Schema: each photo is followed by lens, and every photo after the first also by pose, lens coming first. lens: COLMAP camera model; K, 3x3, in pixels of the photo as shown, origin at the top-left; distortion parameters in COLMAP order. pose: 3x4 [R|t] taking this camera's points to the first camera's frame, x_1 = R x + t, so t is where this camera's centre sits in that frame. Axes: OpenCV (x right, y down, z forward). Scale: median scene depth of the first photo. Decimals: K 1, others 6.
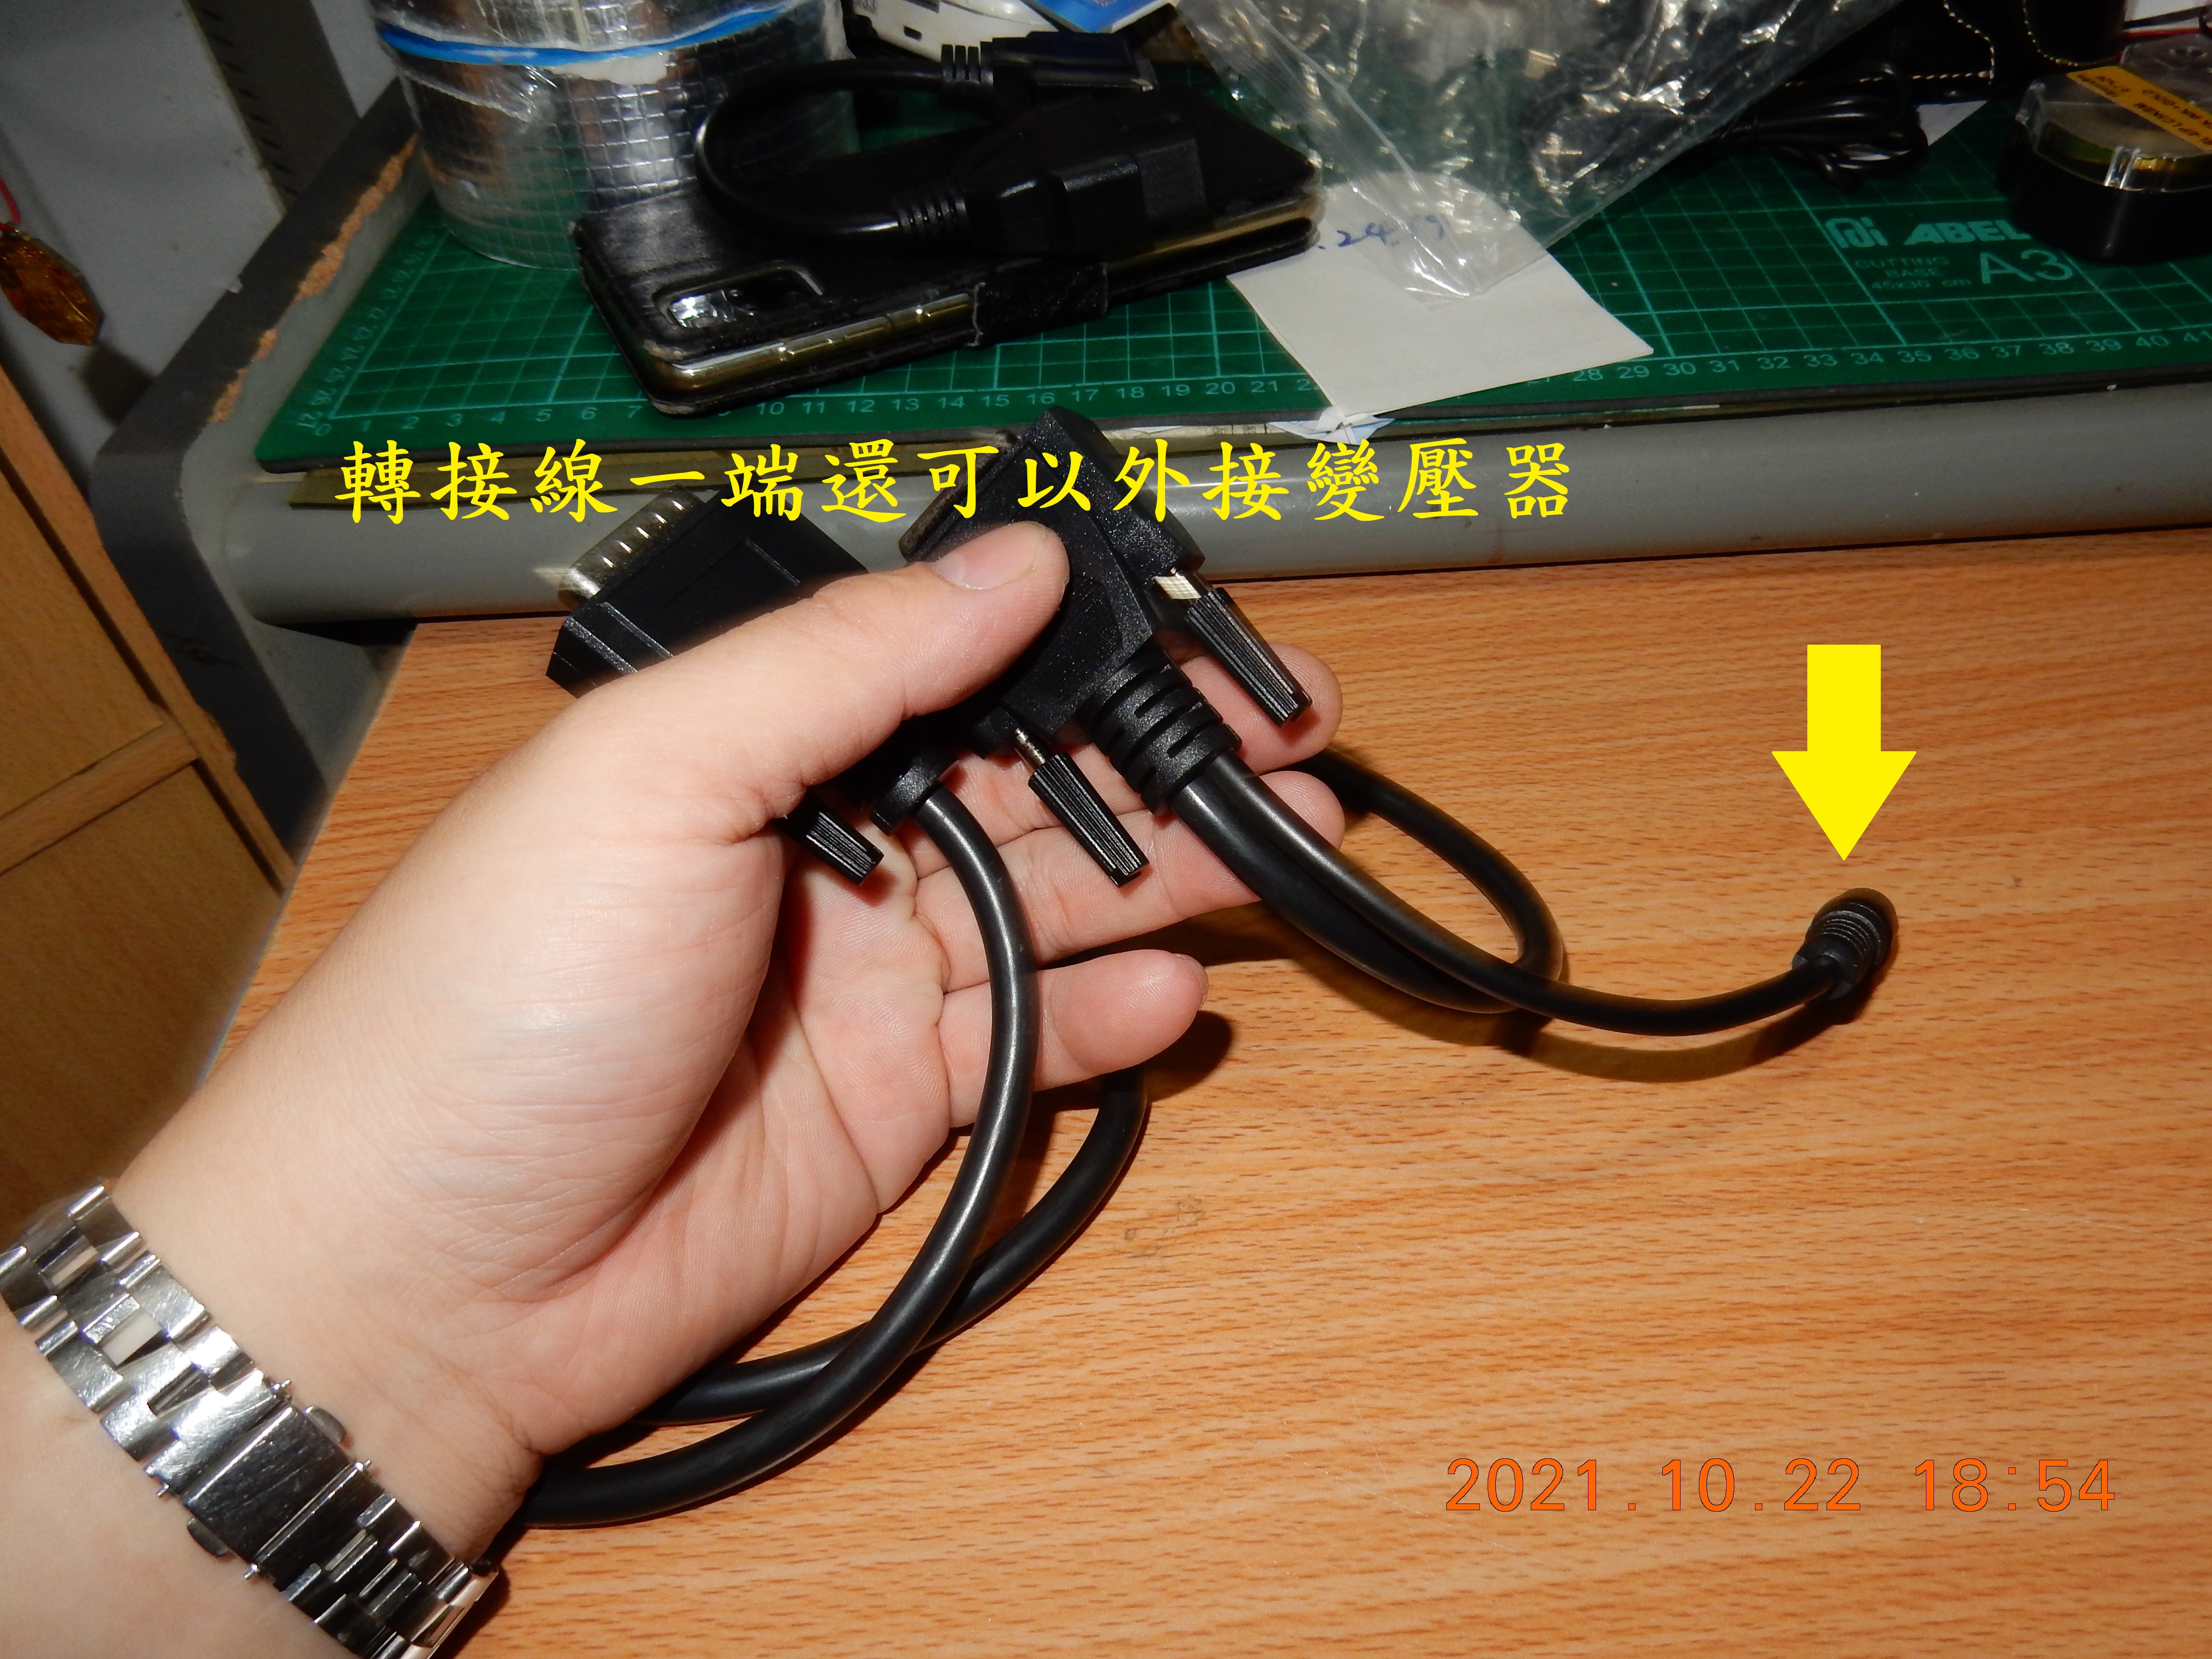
lens RADIAL K [[1669.1, 0, 1083.5], [0, 1669.1, 807.9], [0, 0, 1]] dist [0.006466, -0.005830]
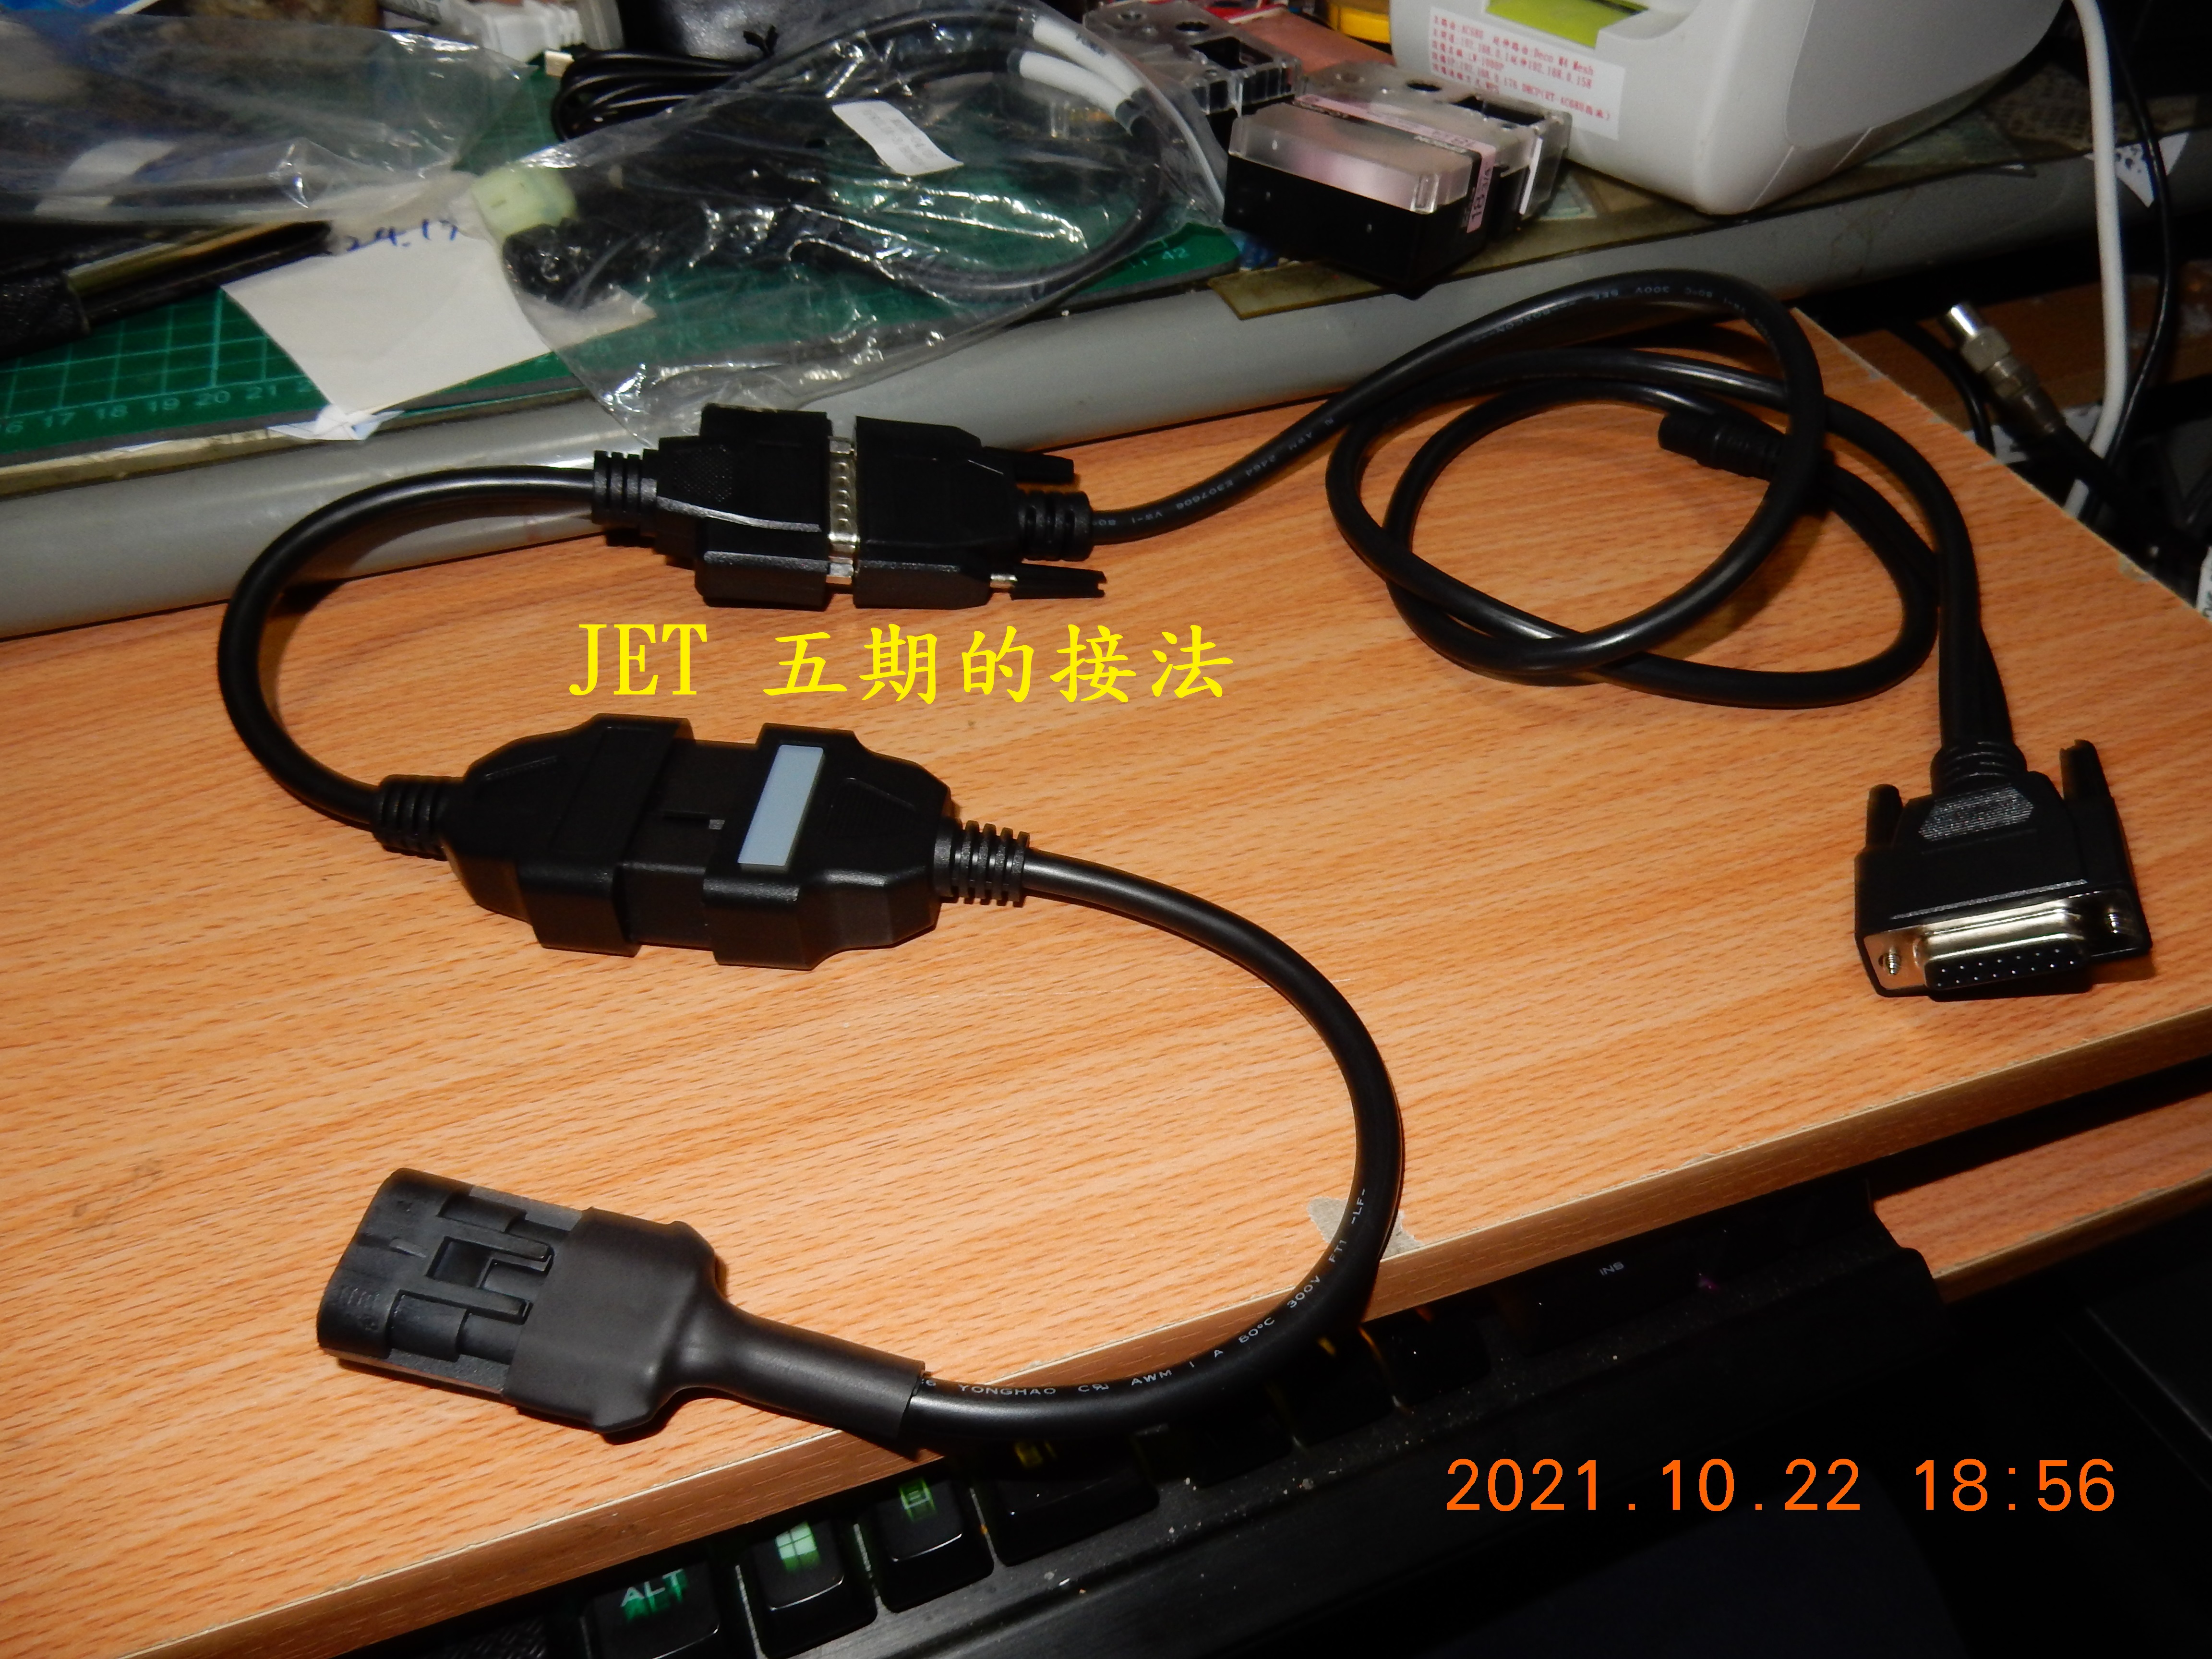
lens RADIAL K [[1669.1, 0, 1097.6], [0, 1669.1, 816.4], [0, 0, 1]] dist [0.006466, -0.005830]
pose [[0.943398, -0.174583, 0.281995, 0.320205], [0.176584, 0.984112, 0.018510, 0.102459], [-0.280746, 0.032333, 0.959237, -0.110827]]
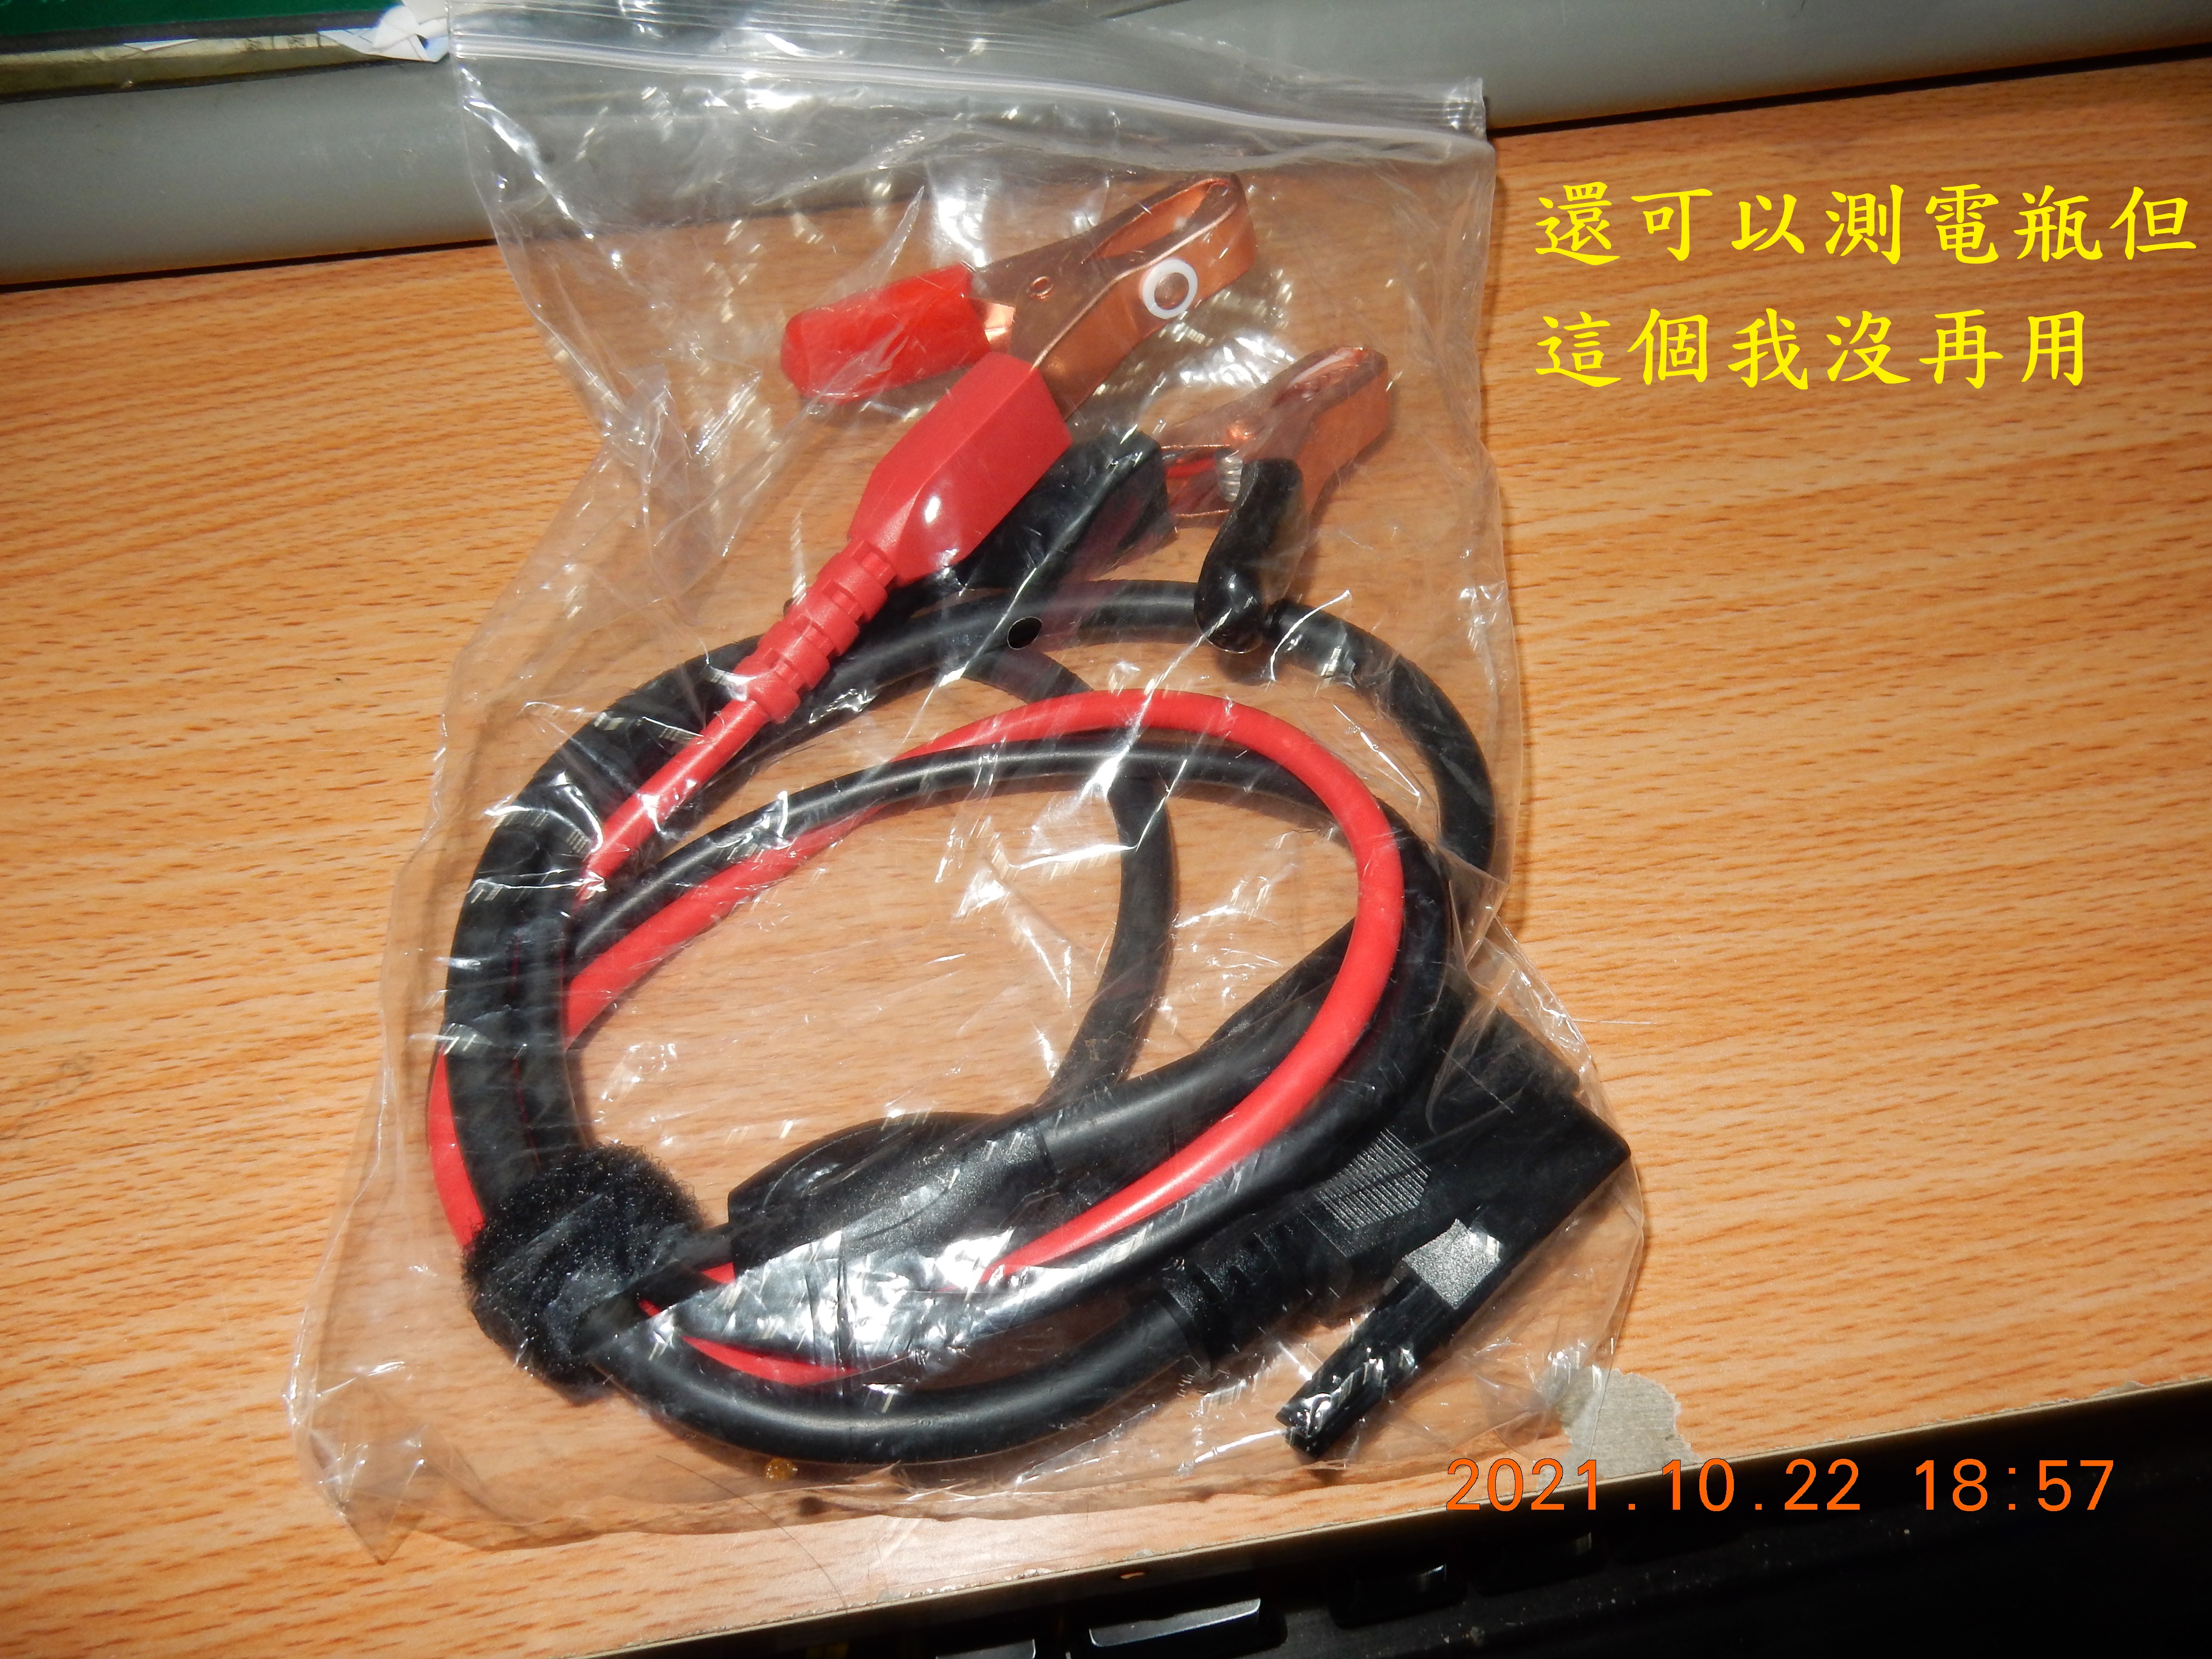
lens RADIAL K [[1669.1, 0, 1102.8], [0, 1669.1, 826.5], [0, 0, 1]] dist [0.006466, -0.005830]
pose [[0.985814, -0.097297, 0.136764, 0.403726], [0.064103, 0.971322, 0.228962, -0.020145], [-0.155120, -0.216947, 0.963780, 0.168687]]
